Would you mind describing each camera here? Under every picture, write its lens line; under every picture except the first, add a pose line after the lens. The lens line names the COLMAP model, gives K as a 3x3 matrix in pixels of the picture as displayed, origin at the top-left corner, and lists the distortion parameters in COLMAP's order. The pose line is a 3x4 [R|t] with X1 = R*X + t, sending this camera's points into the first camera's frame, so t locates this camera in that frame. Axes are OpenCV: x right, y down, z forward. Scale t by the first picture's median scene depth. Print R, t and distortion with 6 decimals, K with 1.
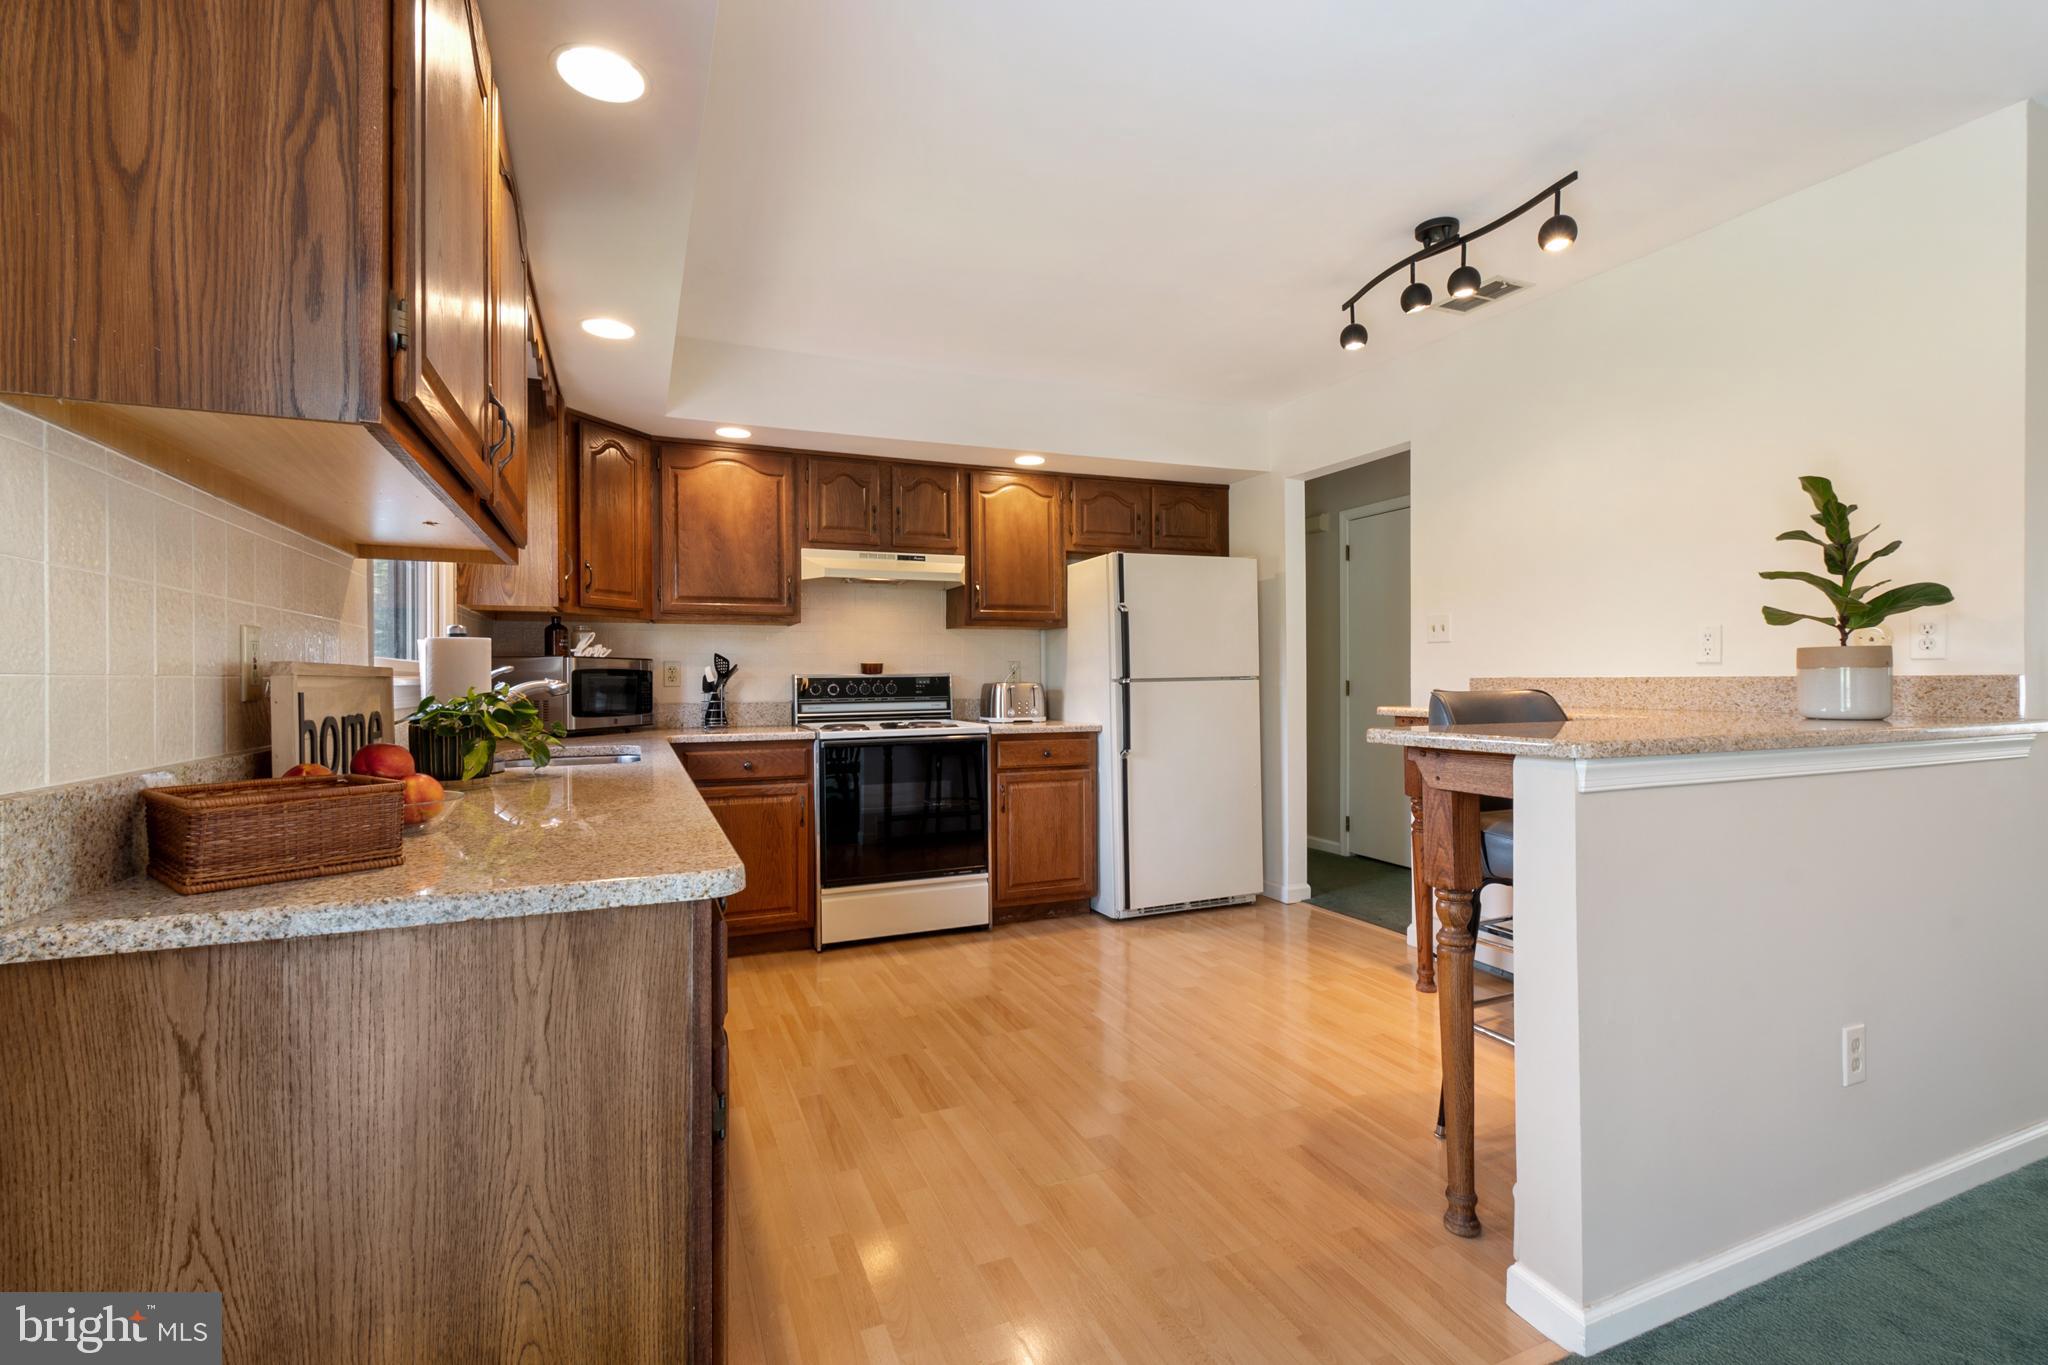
lens RADIAL K [[913.2, 0, 1028.5], [0, 913.2, 671.3], [0, 0, 1]] dist [0.005406, -0.004024]
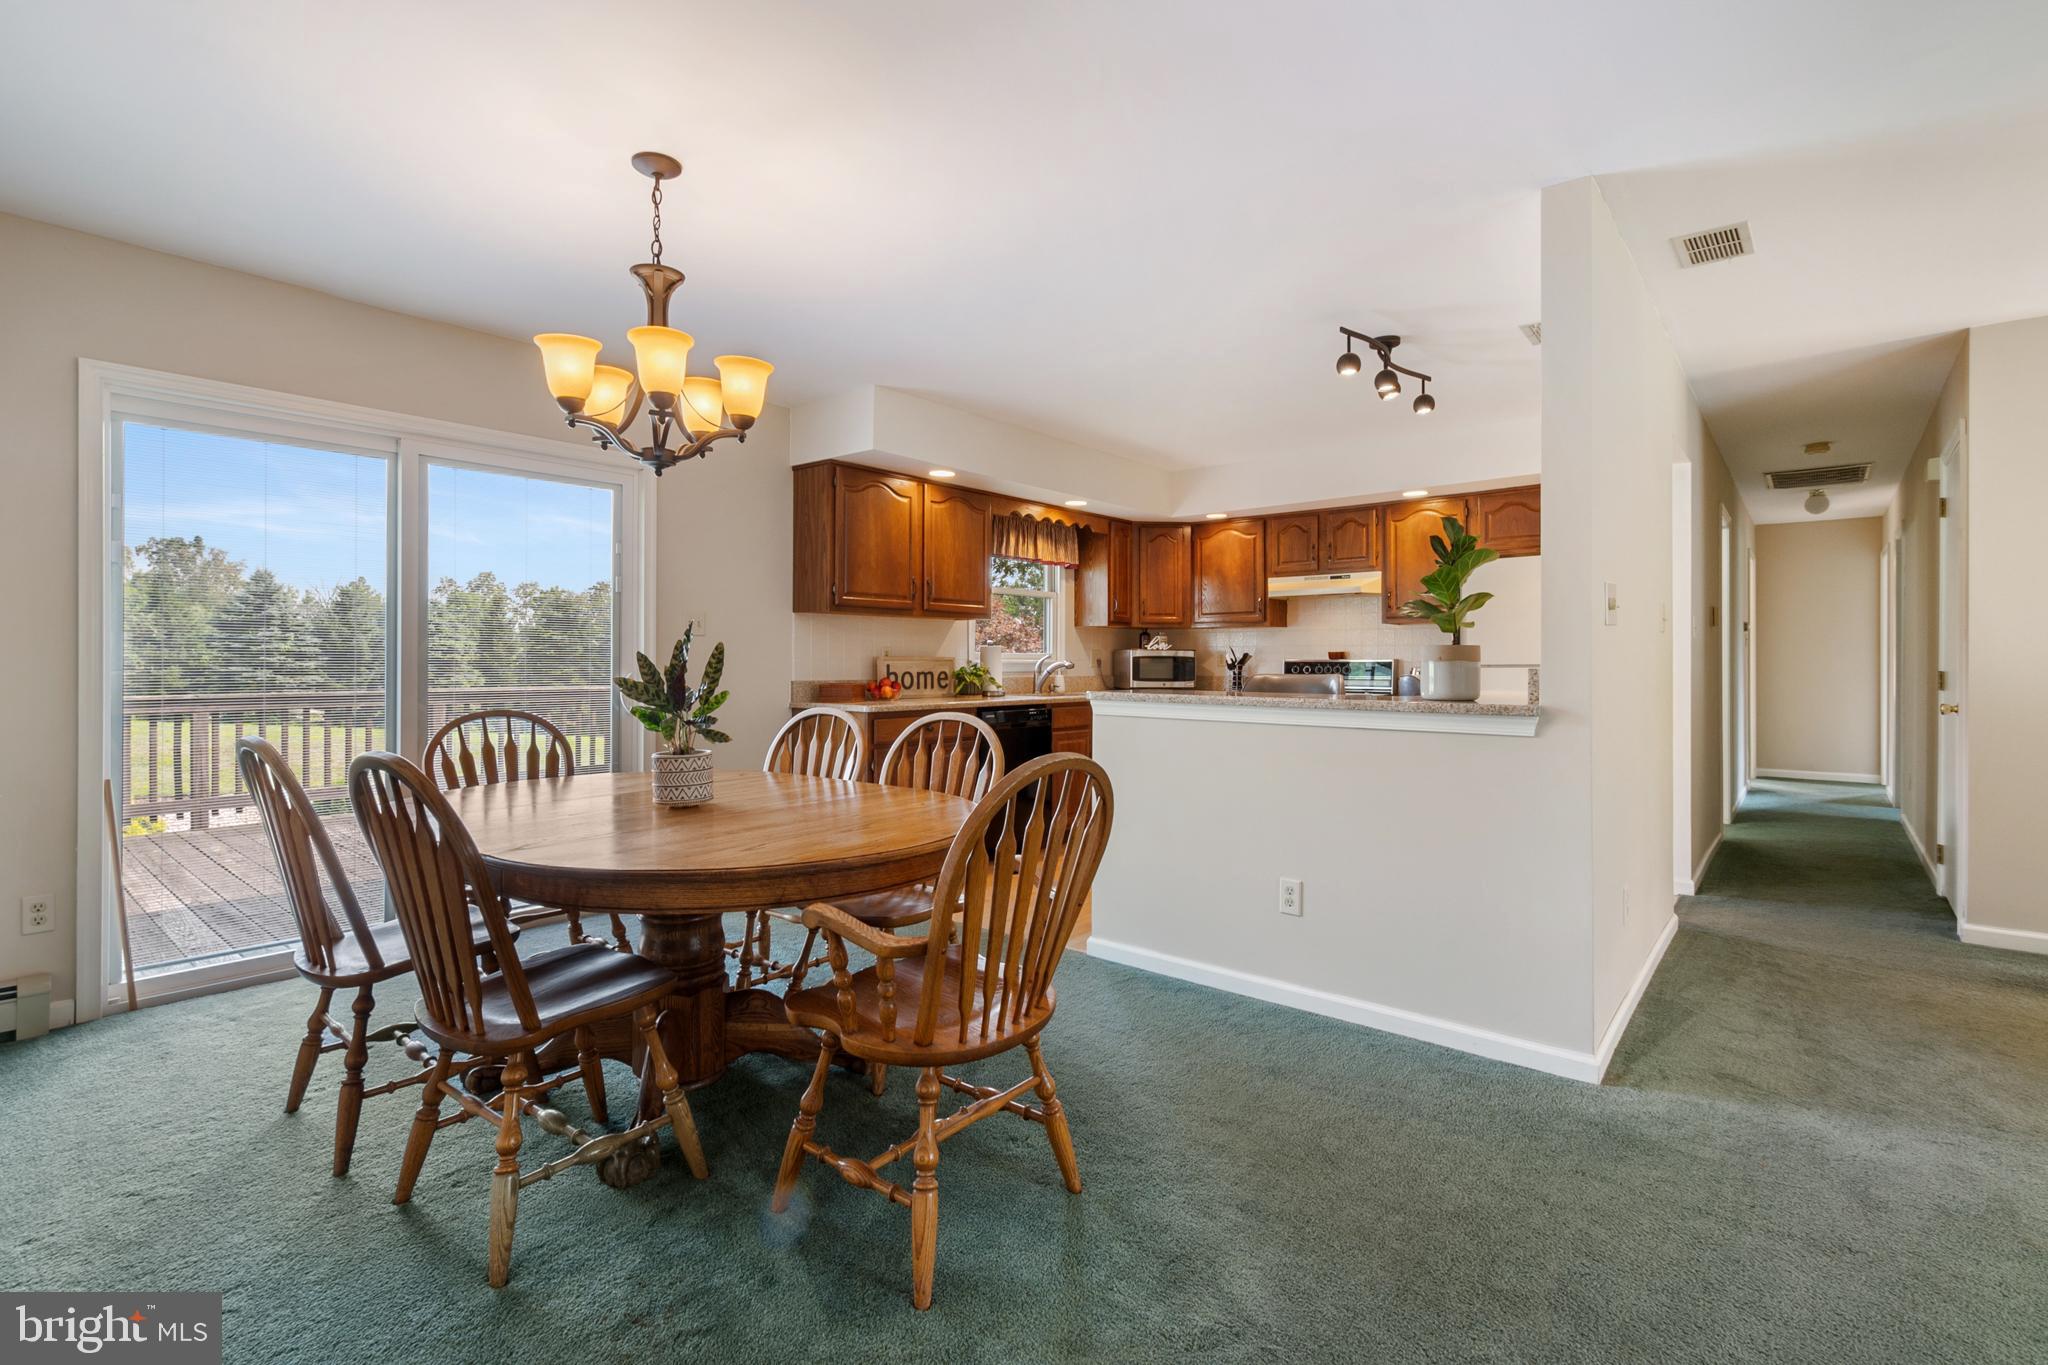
lens RADIAL K [[913.2, 0, 1027.8], [0, 913.2, 660.5], [0, 0, 1]] dist [0.005406, -0.004024]
pose [[0.445206, 0.008491, -0.895388, 0.923959], [0.000525, 0.999952, 0.009744, -0.009869], [0.895428, -0.004808, 0.445180, -0.057854]]
